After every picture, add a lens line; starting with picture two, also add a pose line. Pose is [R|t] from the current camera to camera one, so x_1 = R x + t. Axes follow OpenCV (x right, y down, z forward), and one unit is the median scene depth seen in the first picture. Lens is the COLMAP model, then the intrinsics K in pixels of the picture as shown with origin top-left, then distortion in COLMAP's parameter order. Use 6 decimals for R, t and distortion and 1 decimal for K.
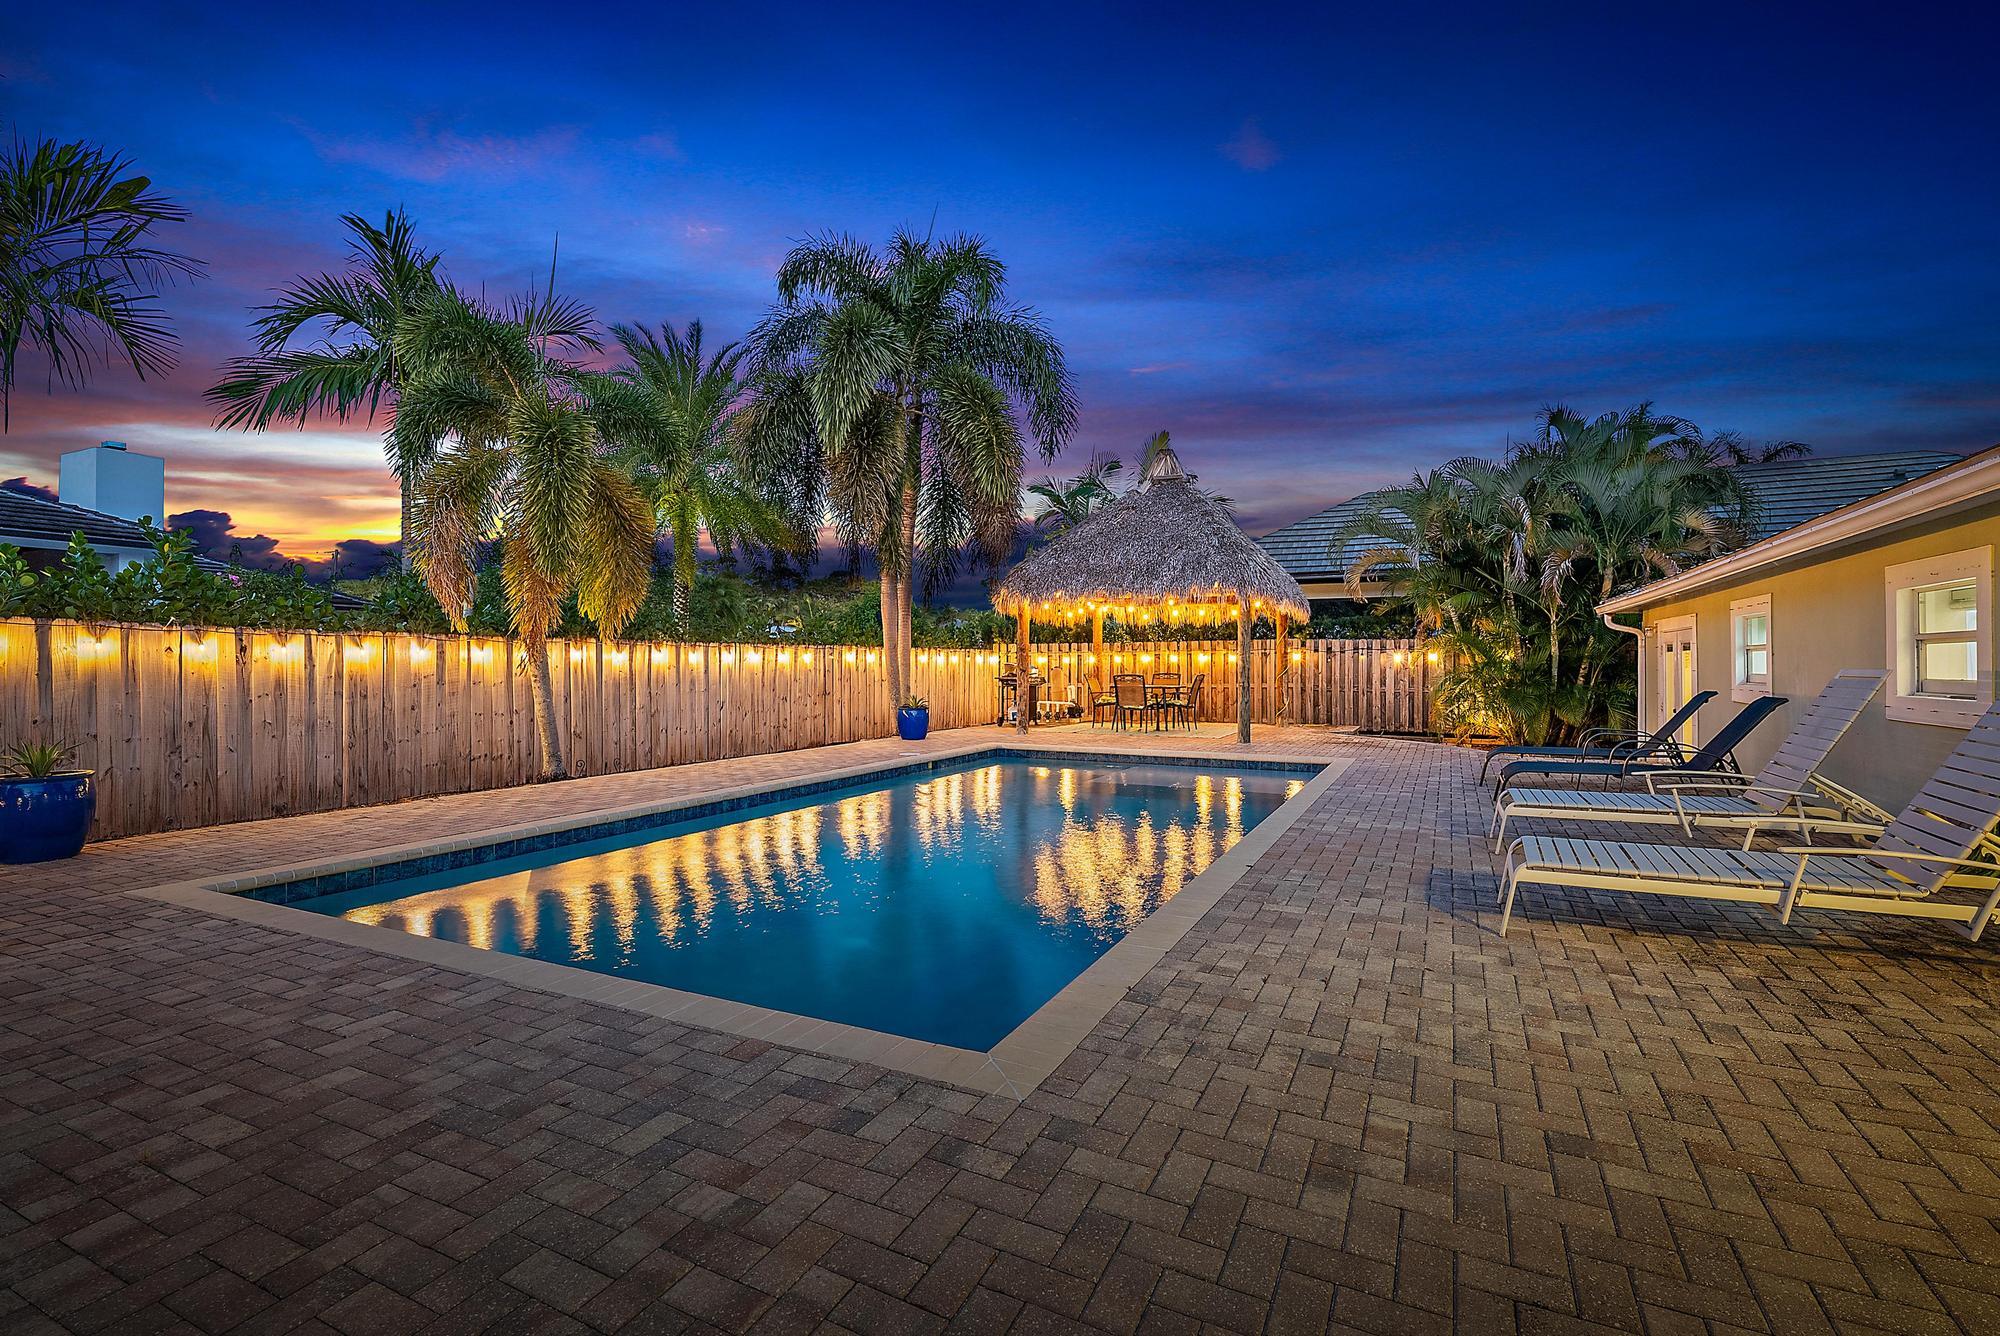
lens RADIAL K [[934.9, 0, 989.8], [0, 934.9, 664.4], [0, 0, 1]] dist [-0.001006, -0.000051]
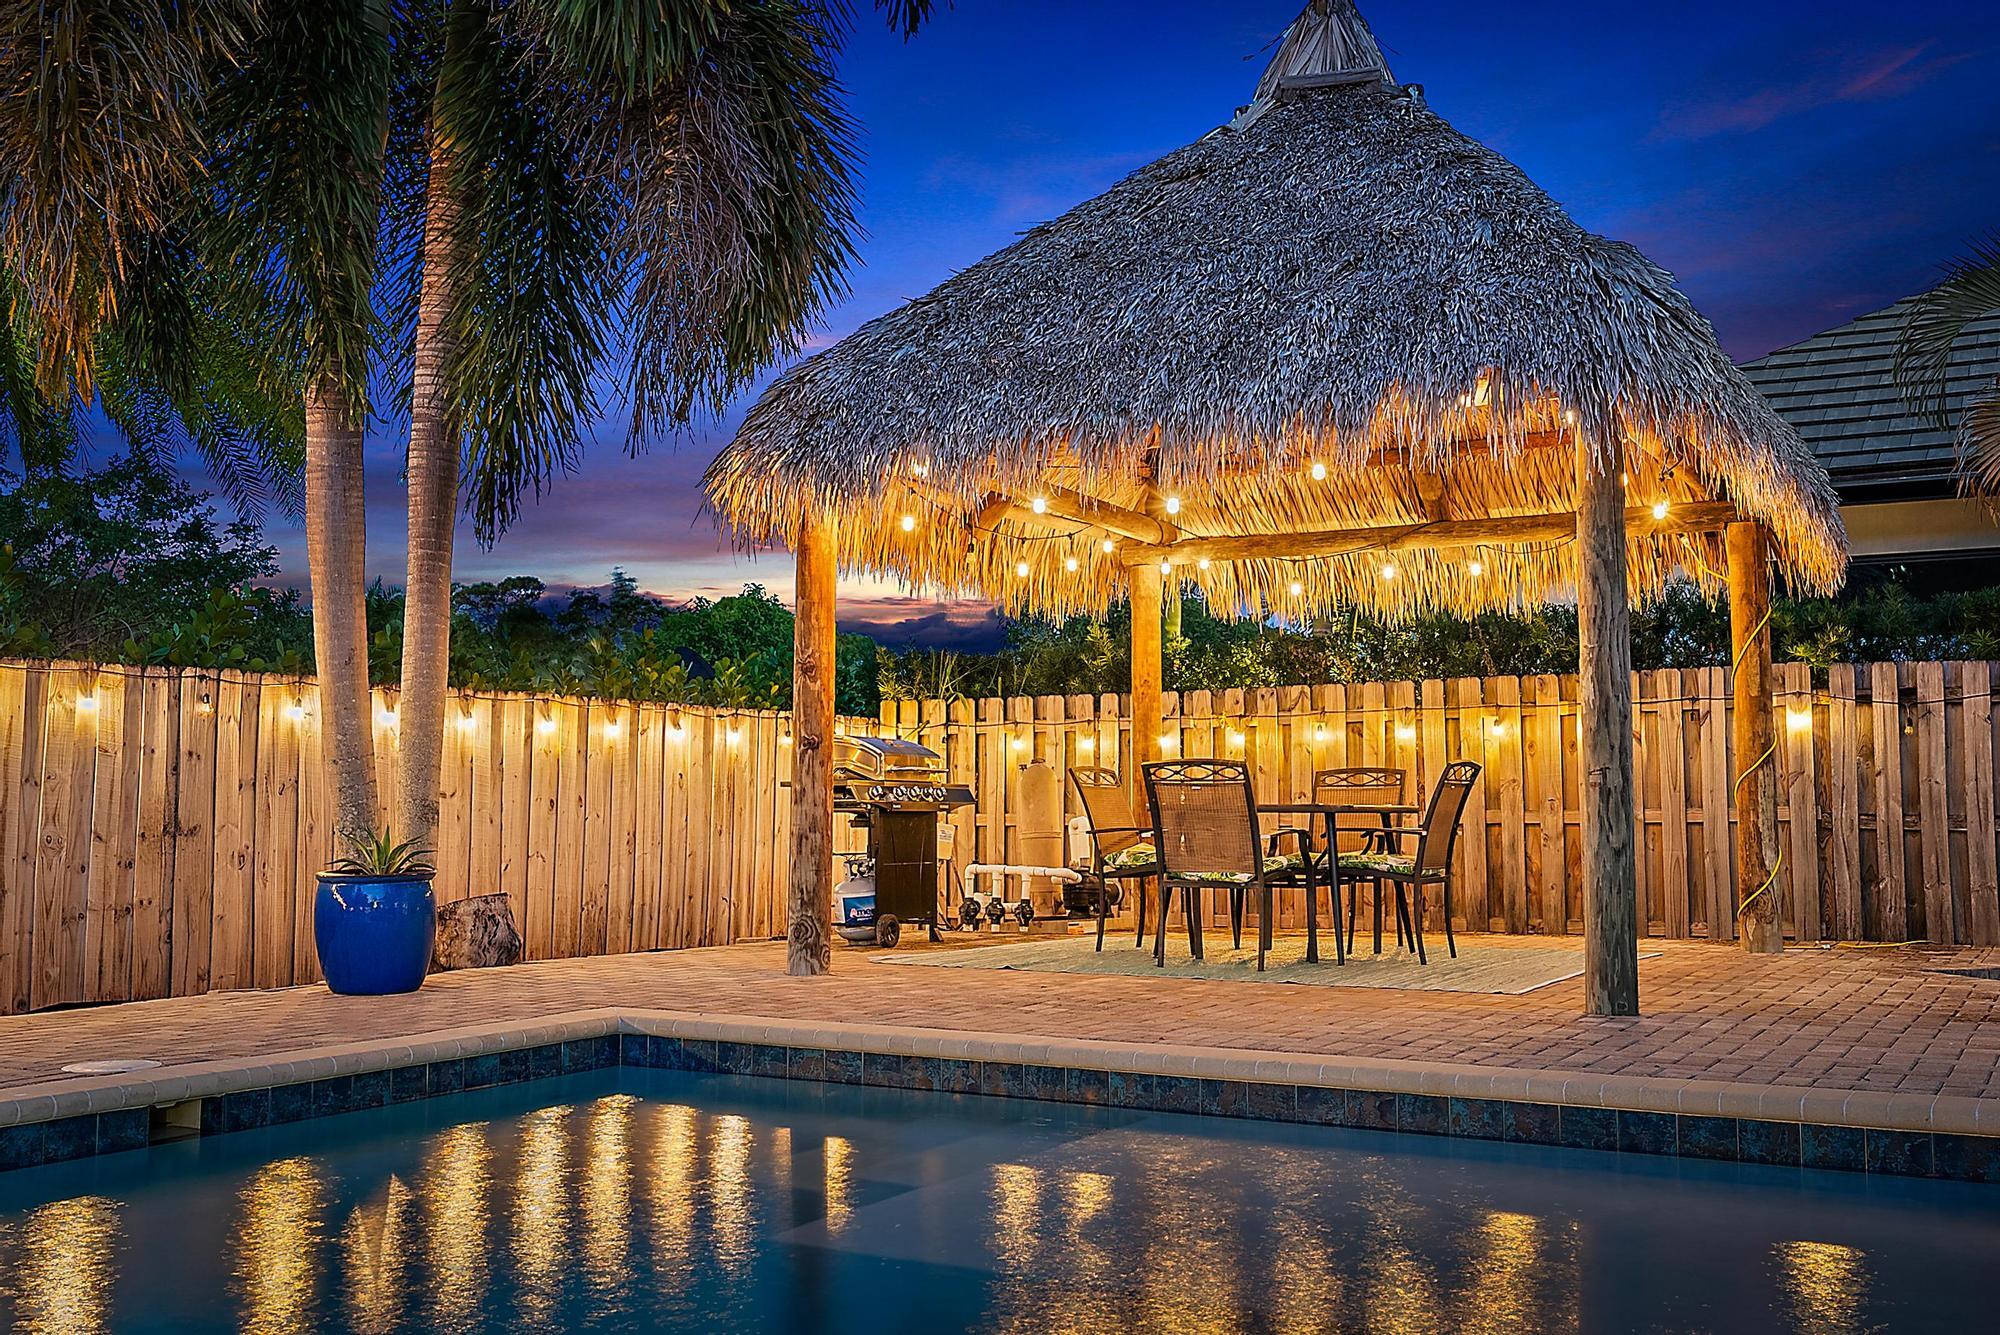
lens RADIAL K [[1887.1, 0, 1000.0], [0, 1887.1, 667.5], [0, 0, 1]] dist [-0.000189, -0.000700]
pose [[0.997659, -0.006575, -0.068068, 0.108828], [0.001175, 0.996868, -0.079074, 0.023633], [0.068375, 0.078809, 0.994542, 0.365188]]
